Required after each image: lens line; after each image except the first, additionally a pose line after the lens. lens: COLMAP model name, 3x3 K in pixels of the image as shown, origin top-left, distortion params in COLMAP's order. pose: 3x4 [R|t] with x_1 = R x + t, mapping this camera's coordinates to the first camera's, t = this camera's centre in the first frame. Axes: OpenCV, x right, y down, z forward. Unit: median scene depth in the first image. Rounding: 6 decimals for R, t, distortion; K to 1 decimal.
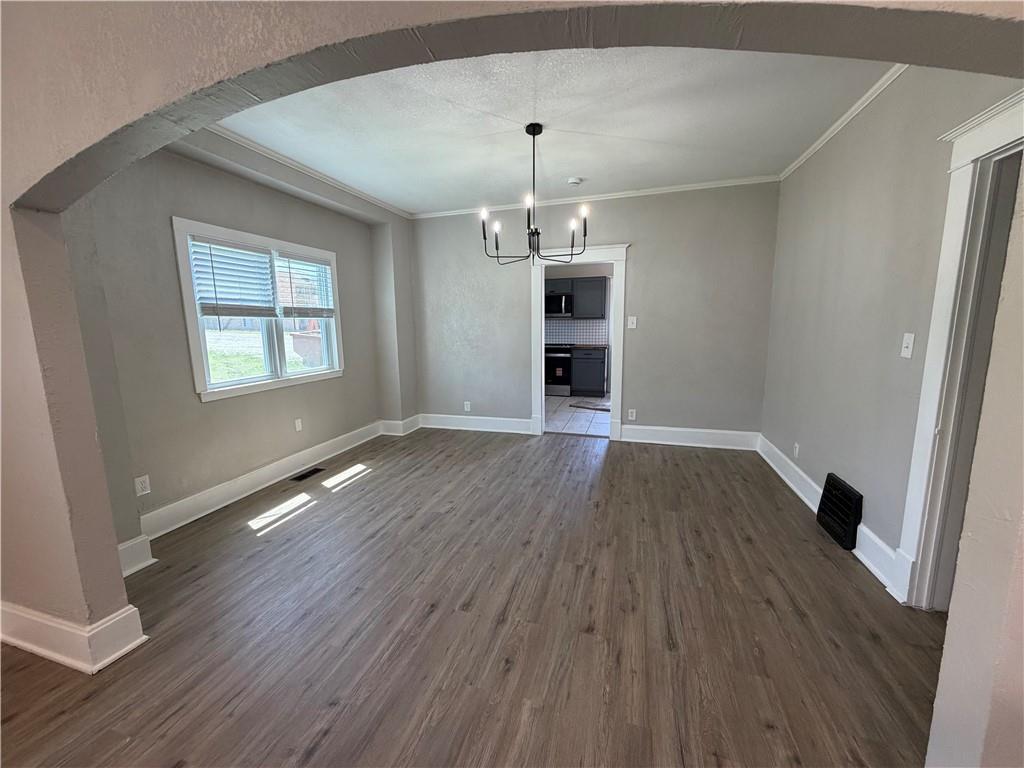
lens RADIAL K [[408.0, 0, 507.8], [0, 408.0, 382.4], [0, 0, 1]] dist [0.000823, -0.000471]
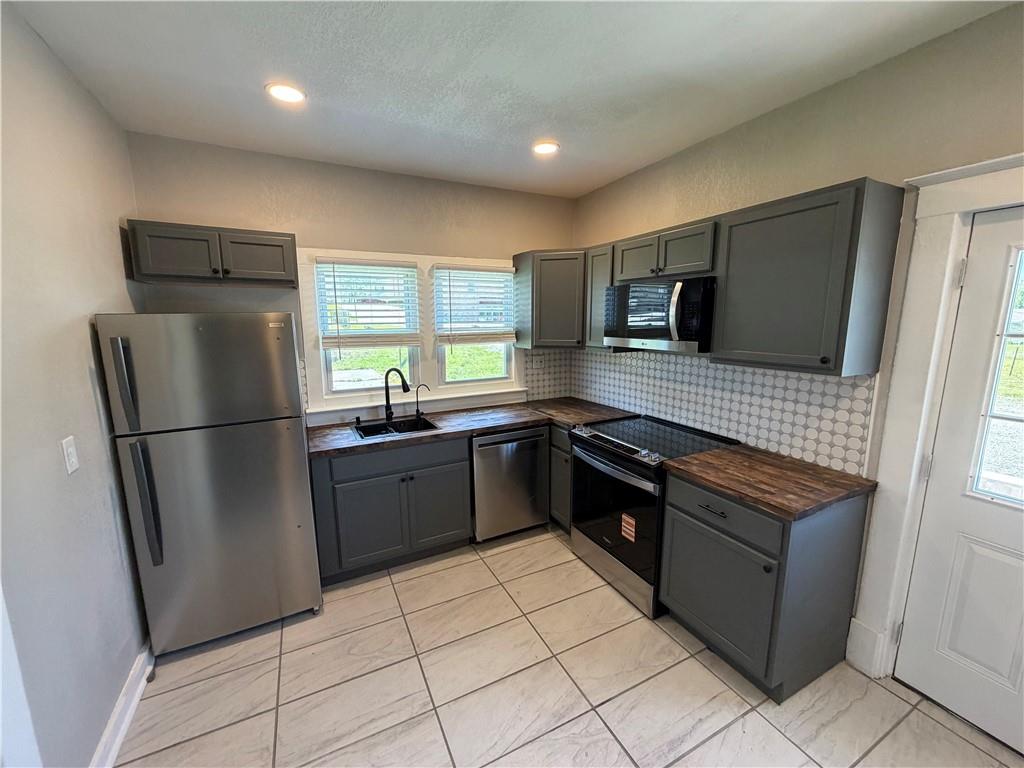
lens RADIAL K [[408.0, 0, 507.6], [0, 408.0, 386.6], [0, 0, 1]] dist [0.000823, -0.000471]
pose [[0.693267, 0.127838, -0.709252, 0.556689], [-0.109020, 0.991419, 0.072133, -0.299869], [0.712387, 0.027316, 0.701255, 1.463658]]
